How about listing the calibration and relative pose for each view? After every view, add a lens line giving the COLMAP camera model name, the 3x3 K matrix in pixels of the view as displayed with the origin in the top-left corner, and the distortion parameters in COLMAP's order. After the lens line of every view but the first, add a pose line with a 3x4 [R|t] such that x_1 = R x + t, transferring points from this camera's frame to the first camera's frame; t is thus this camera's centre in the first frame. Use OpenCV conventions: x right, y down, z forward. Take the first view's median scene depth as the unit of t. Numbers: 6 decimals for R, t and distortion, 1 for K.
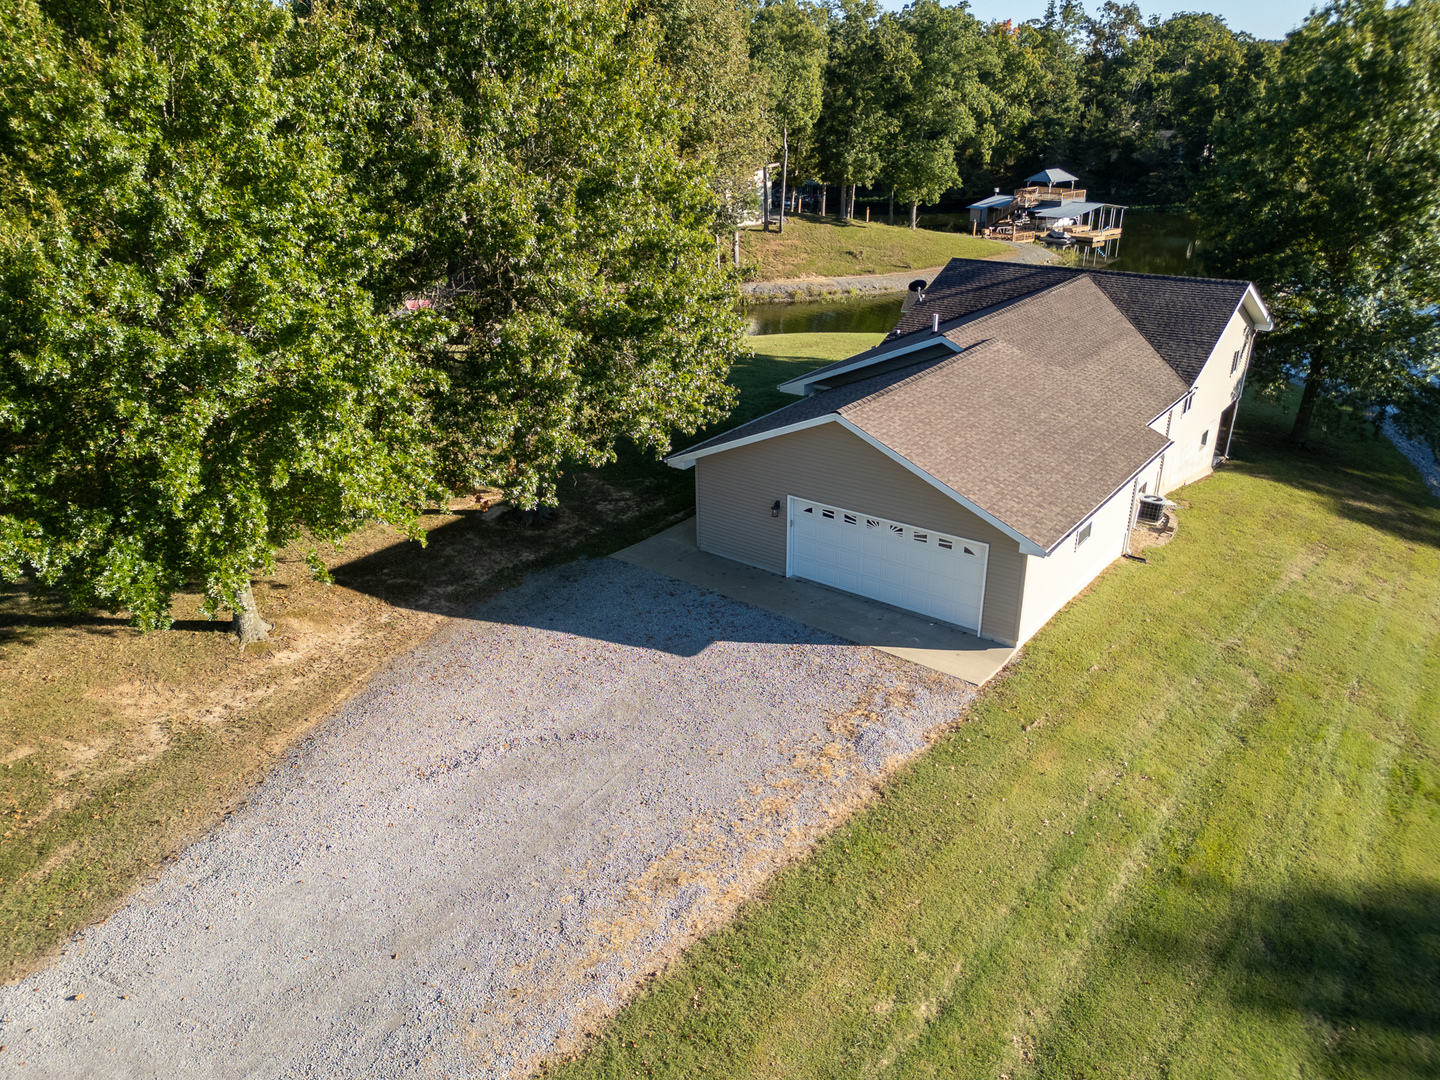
lens RADIAL K [[1026.9, 0, 717.4], [0, 1026.9, 545.5], [0, 0, 1]] dist [0.067381, -0.079402]
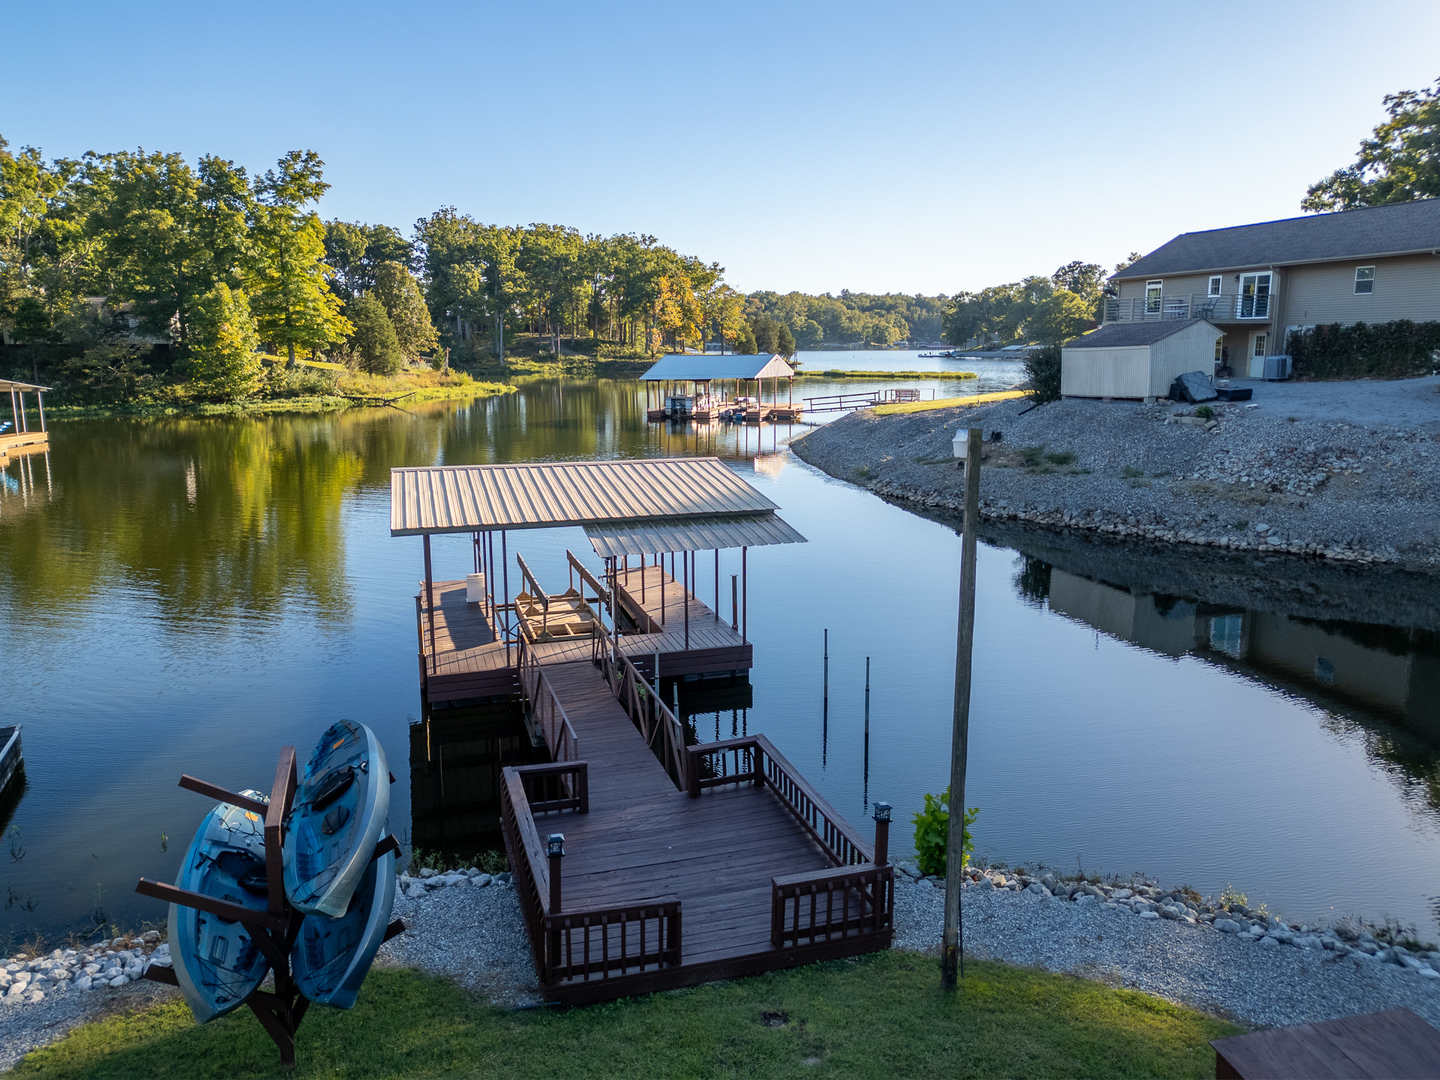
lens RADIAL K [[1034.1, 0, 747.1], [0, 1034.1, 529.9], [0, 0, 1]] dist [0.064829, -0.083702]
pose [[0.597861, -0.129376, 0.791090, 0.195696], [0.318614, 0.943937, -0.086418, -0.120095], [-0.735559, 0.303718, 0.605564, 0.487874]]
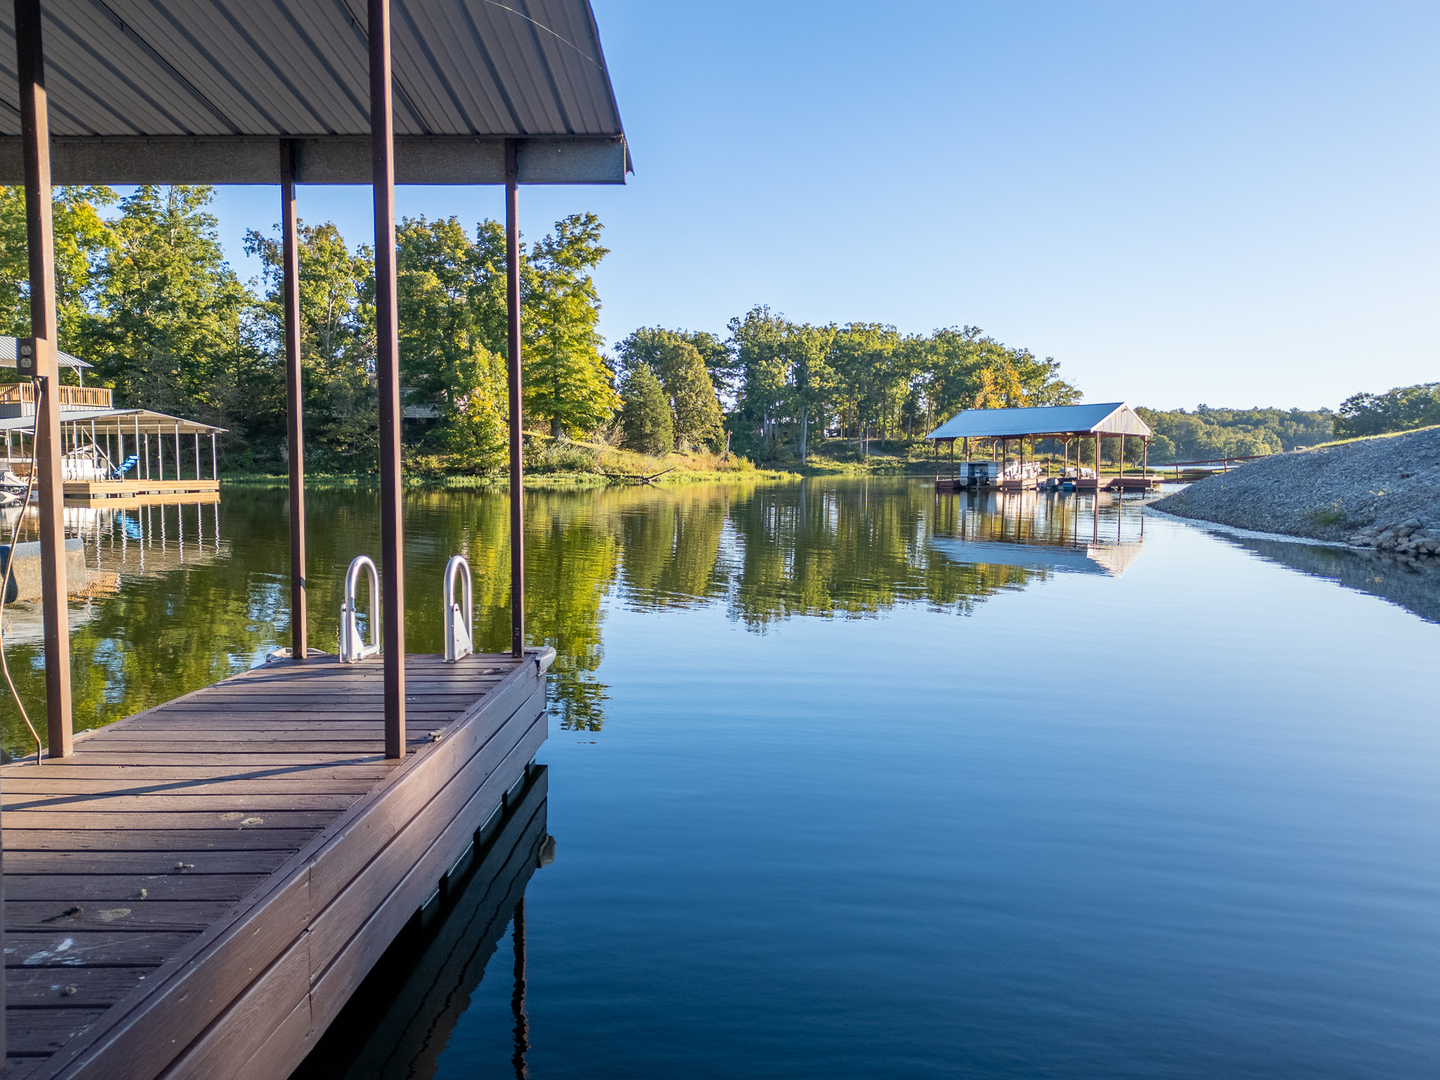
lens RADIAL K [[1026.9, 0, 717.4], [0, 1026.9, 545.5], [0, 0, 1]] dist [0.067381, -0.079402]
pose [[0.831144, -0.027448, 0.555379, 0.320981], [0.213312, 0.938105, -0.272867, -0.127406], [-0.513515, 0.345261, 0.785556, 0.583056]]
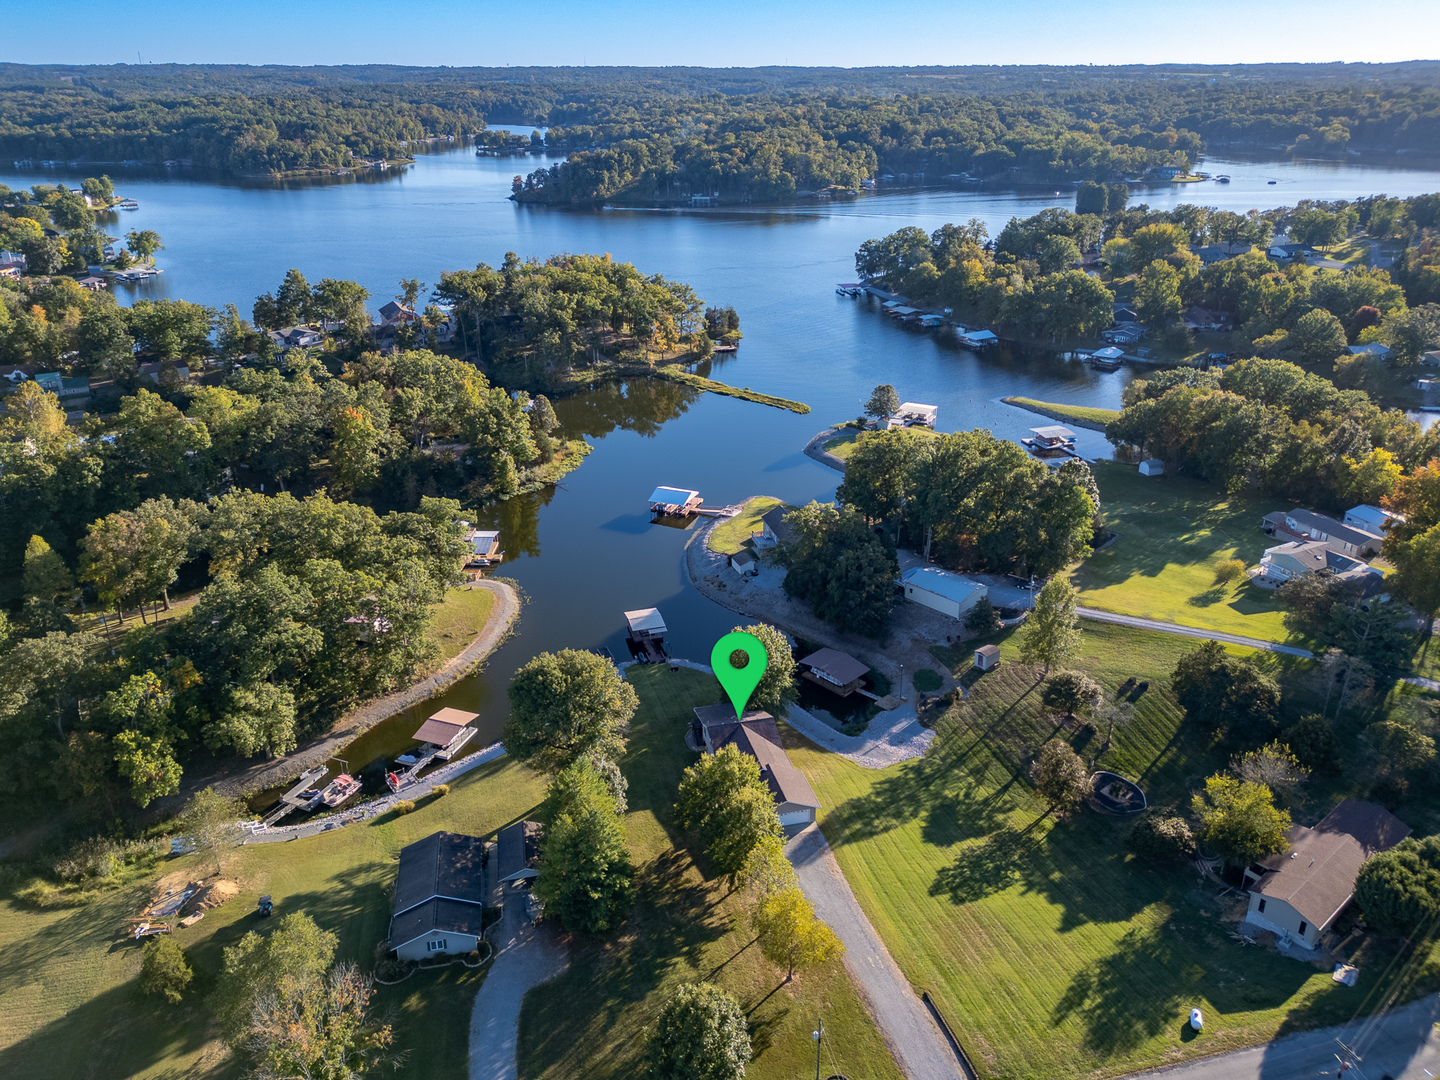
lens RADIAL K [[1046.2, 0, 716.3], [0, 1046.2, 525.5], [0, 0, 1]] dist [0.073003, -0.074554]
pose [[0.620211, -0.300950, 0.724408, -0.703535], [0.315778, 0.941134, 0.120629, -0.429901], [-0.718069, 0.153937, 0.678735, -0.539955]]
